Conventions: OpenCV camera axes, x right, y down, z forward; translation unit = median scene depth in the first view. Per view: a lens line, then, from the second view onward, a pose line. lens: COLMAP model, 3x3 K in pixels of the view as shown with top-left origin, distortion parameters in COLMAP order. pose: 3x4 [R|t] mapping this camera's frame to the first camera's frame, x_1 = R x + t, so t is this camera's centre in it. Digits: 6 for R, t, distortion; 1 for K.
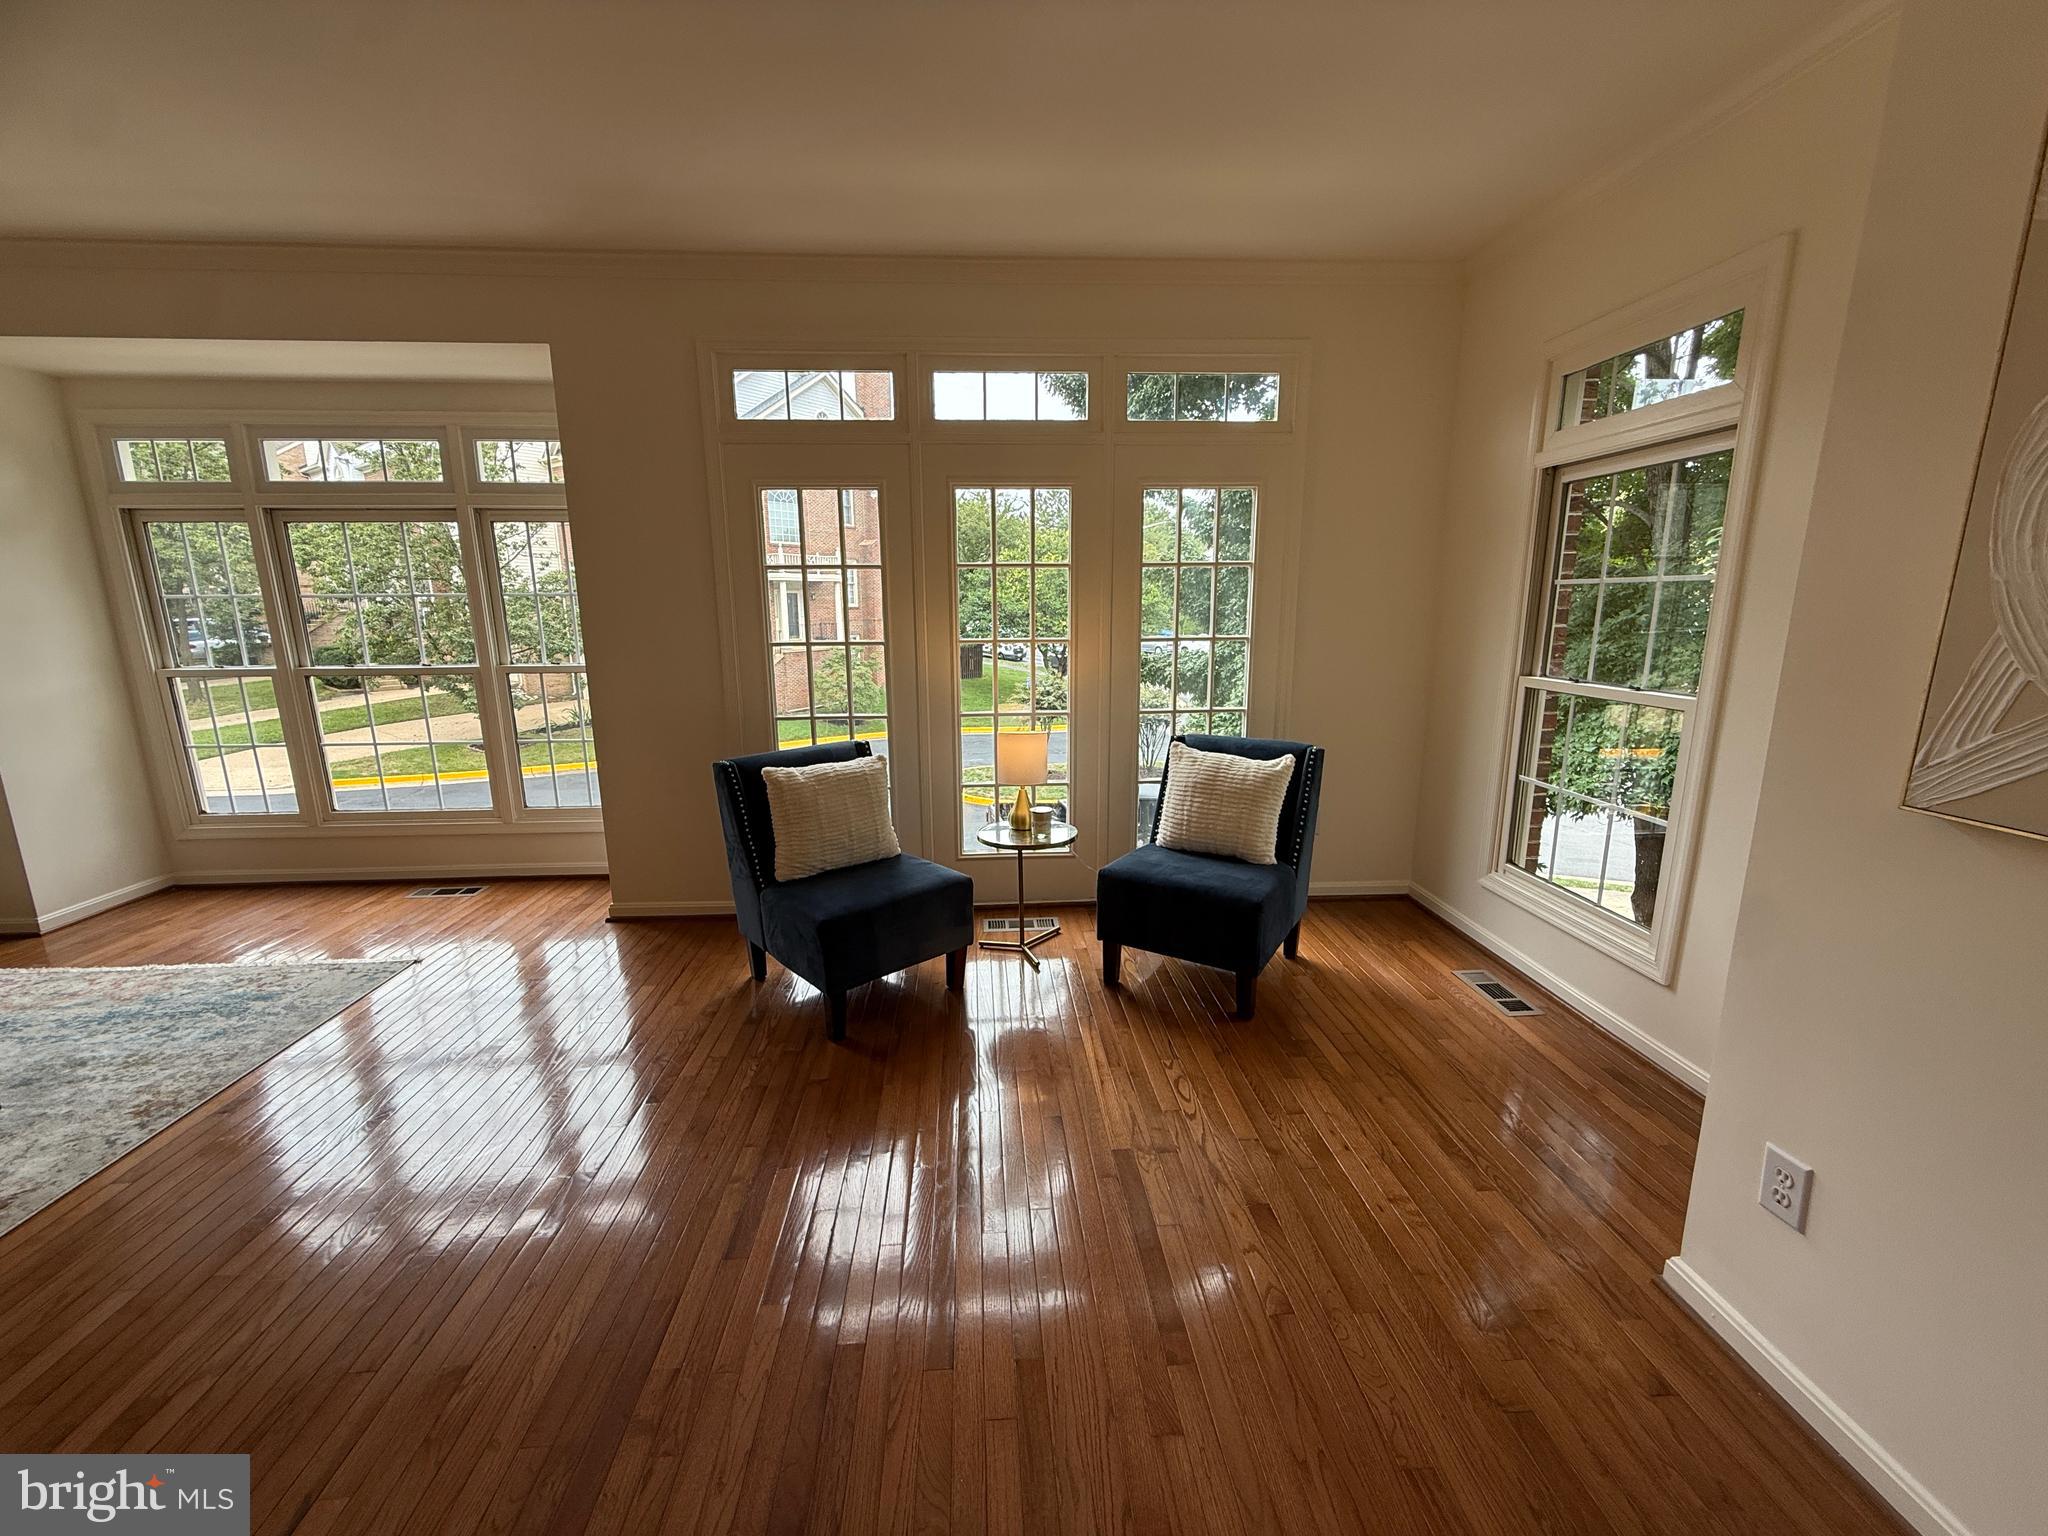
lens RADIAL K [[819.3, 0, 1015.7], [0, 819.3, 764.6], [0, 0, 1]] dist [0.004020, -0.000708]
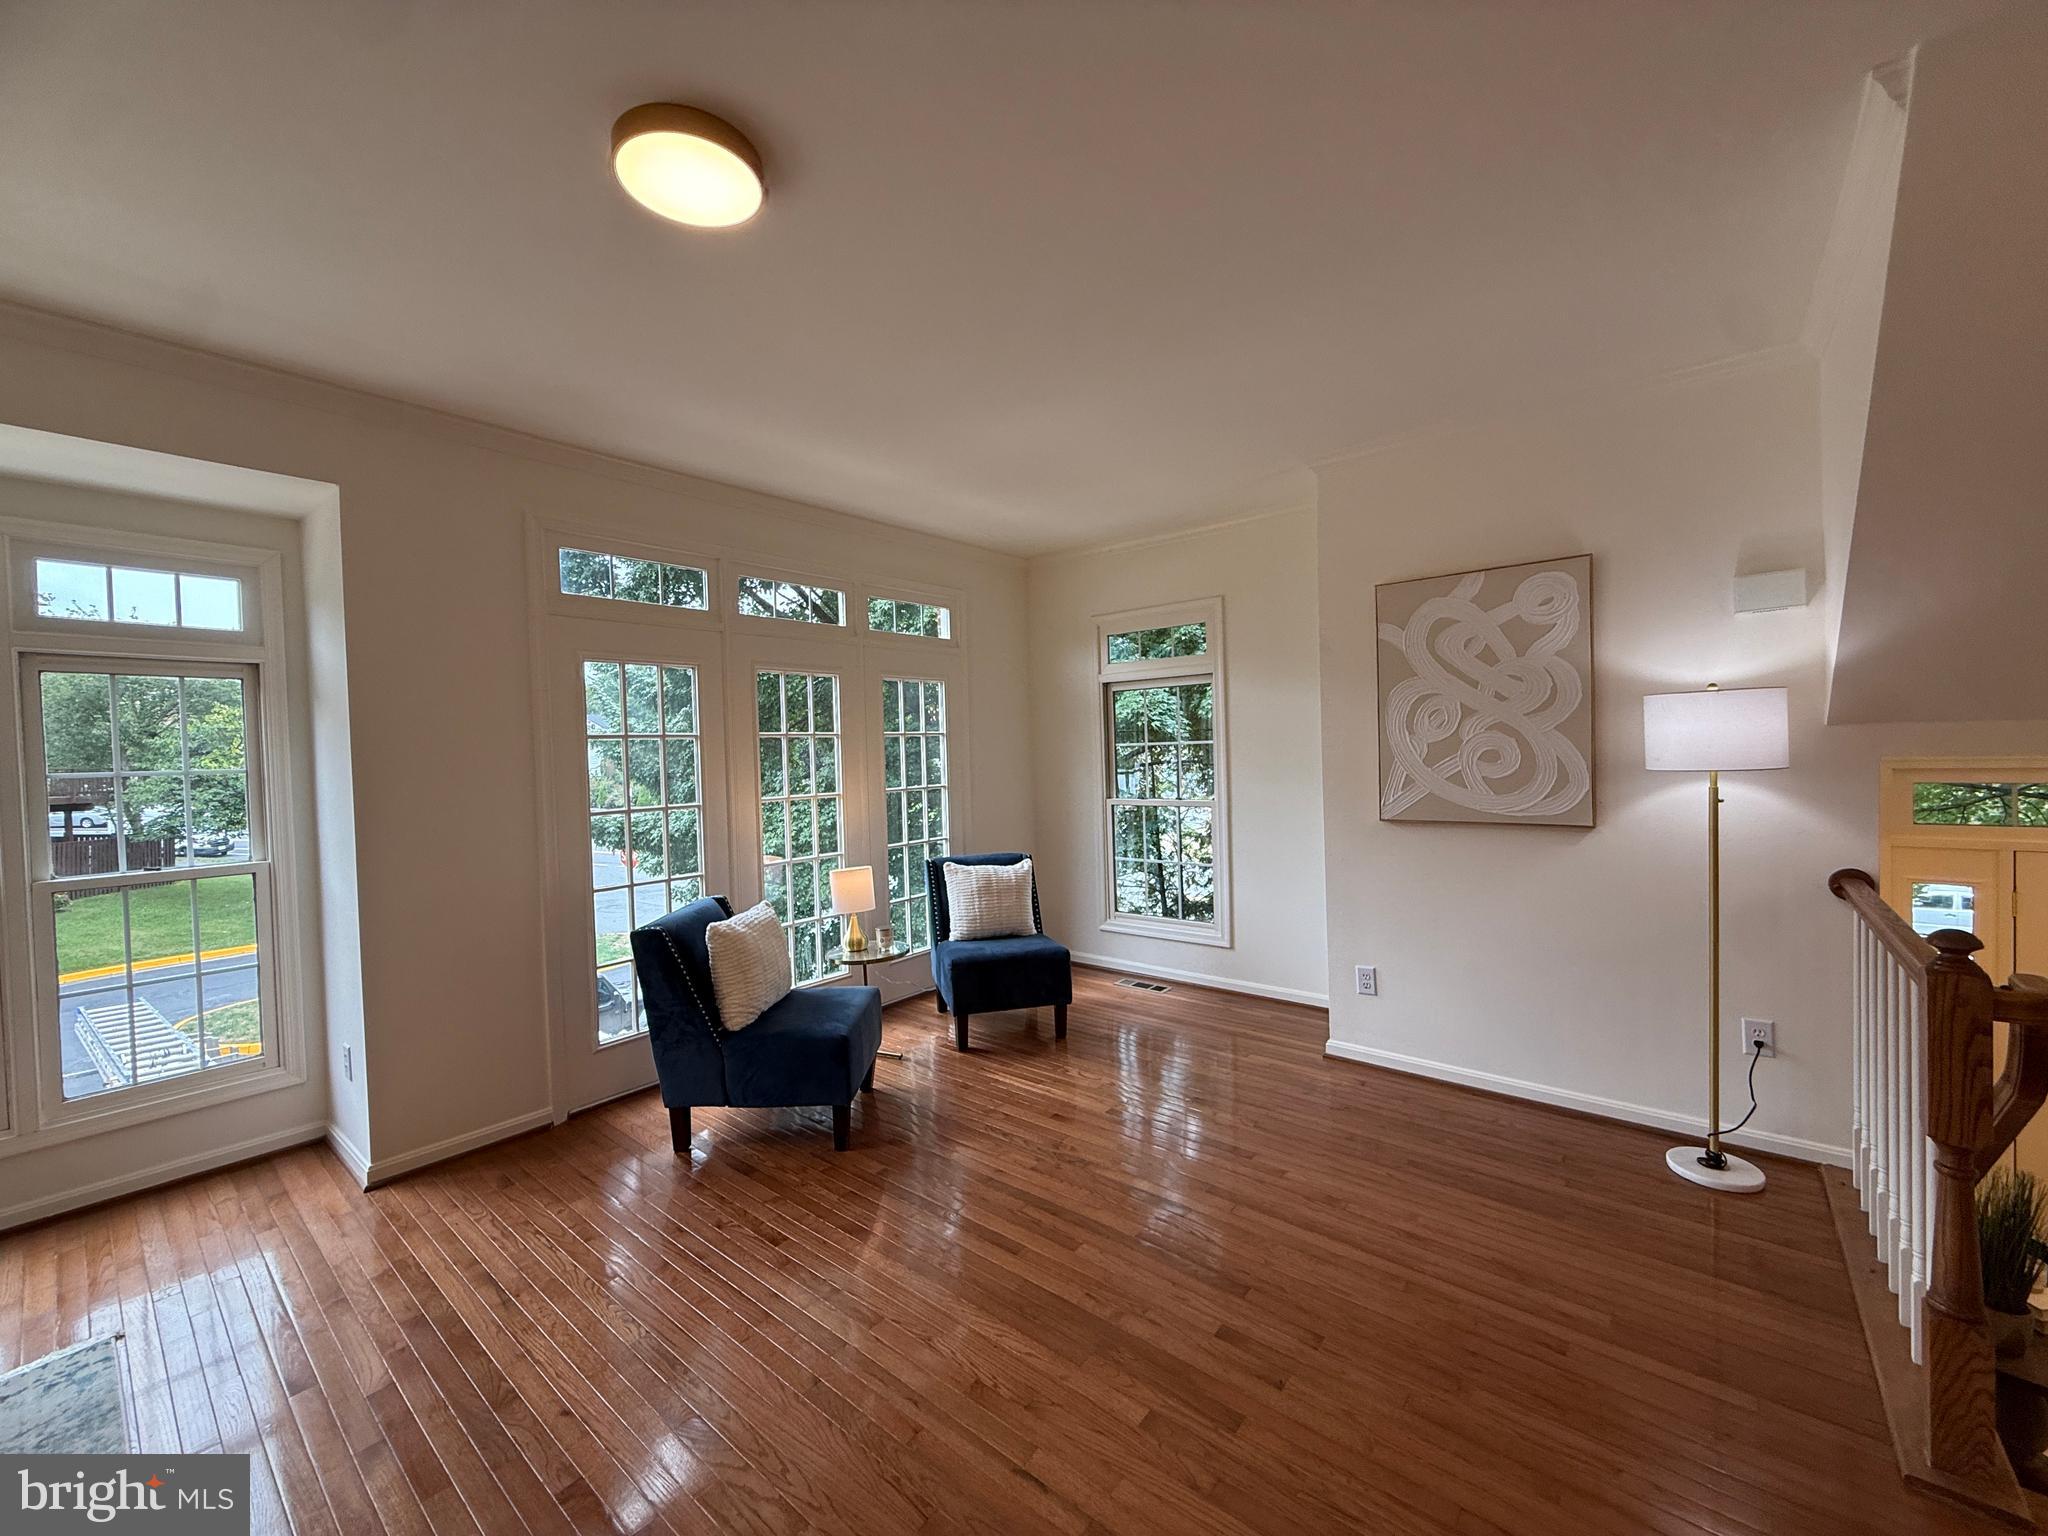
lens RADIAL K [[819.3, 0, 1014.1], [0, 819.3, 761.4], [0, 0, 1]] dist [0.004020, -0.000708]
pose [[0.683535, -0.020865, 0.729620, -0.696283], [0.171336, 0.976249, -0.132596, 0.007532], [-0.709524, 0.215644, 0.670875, -0.019228]]
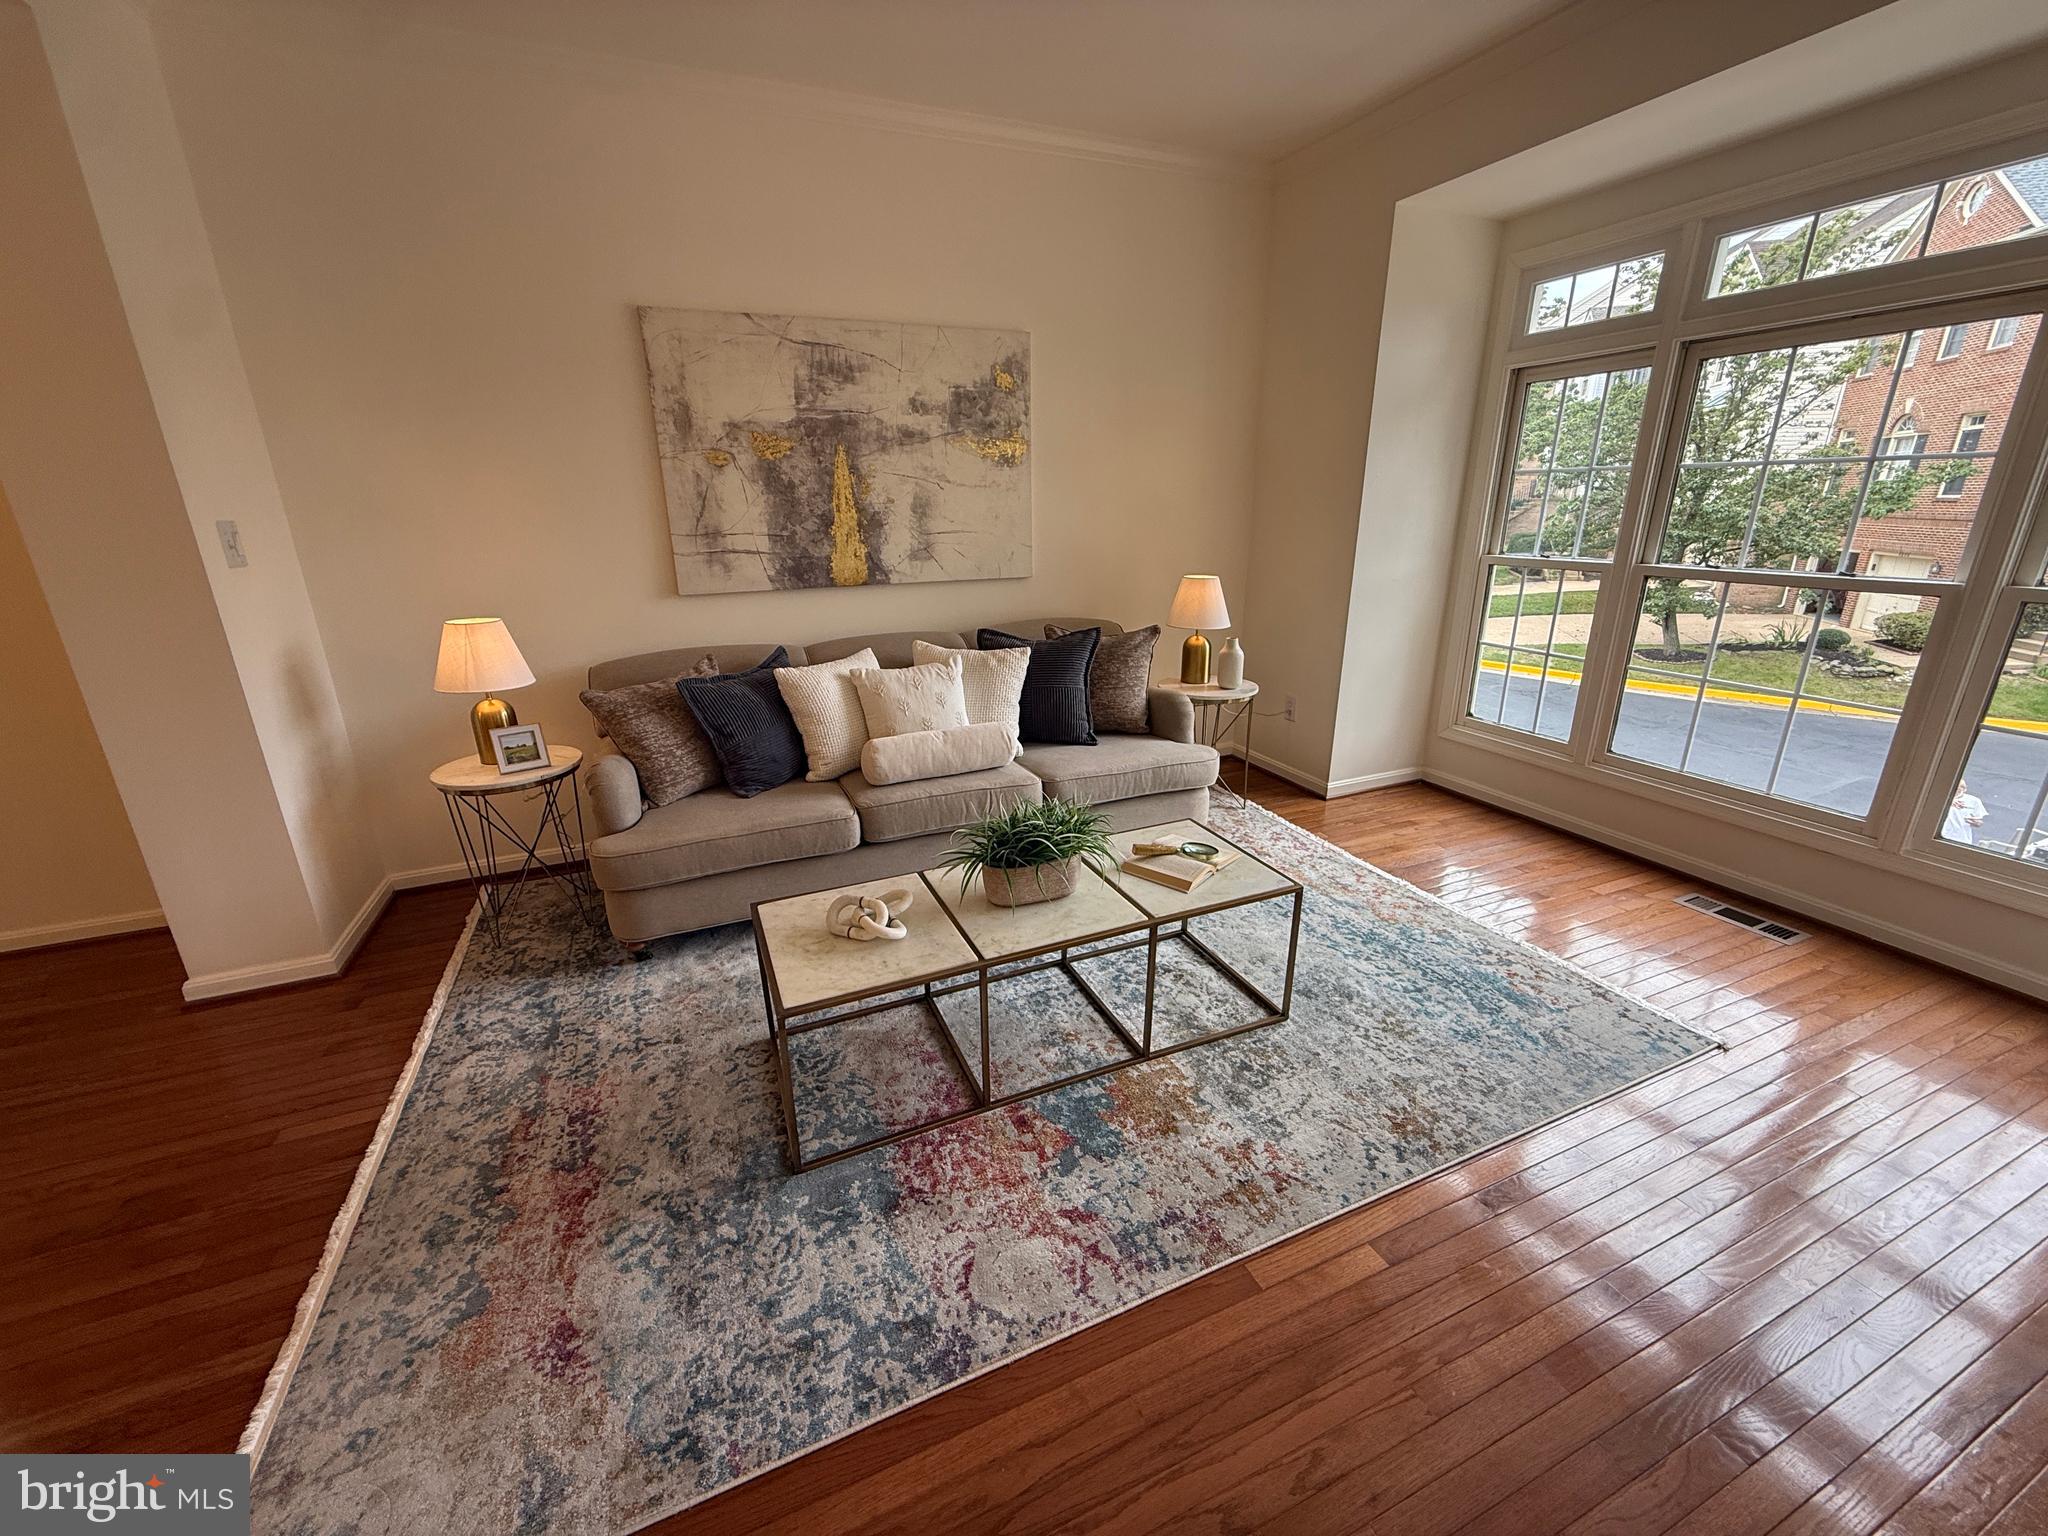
lens RADIAL K [[819.3, 0, 1022.7], [0, 819.3, 770.2], [0, 0, 1]] dist [0.004020, -0.000708]
pose [[0.350729, 0.298573, -0.887605, -0.407015], [-0.177841, 0.951801, 0.249895, -0.029404], [0.919436, 0.070207, 0.386923, 0.228922]]
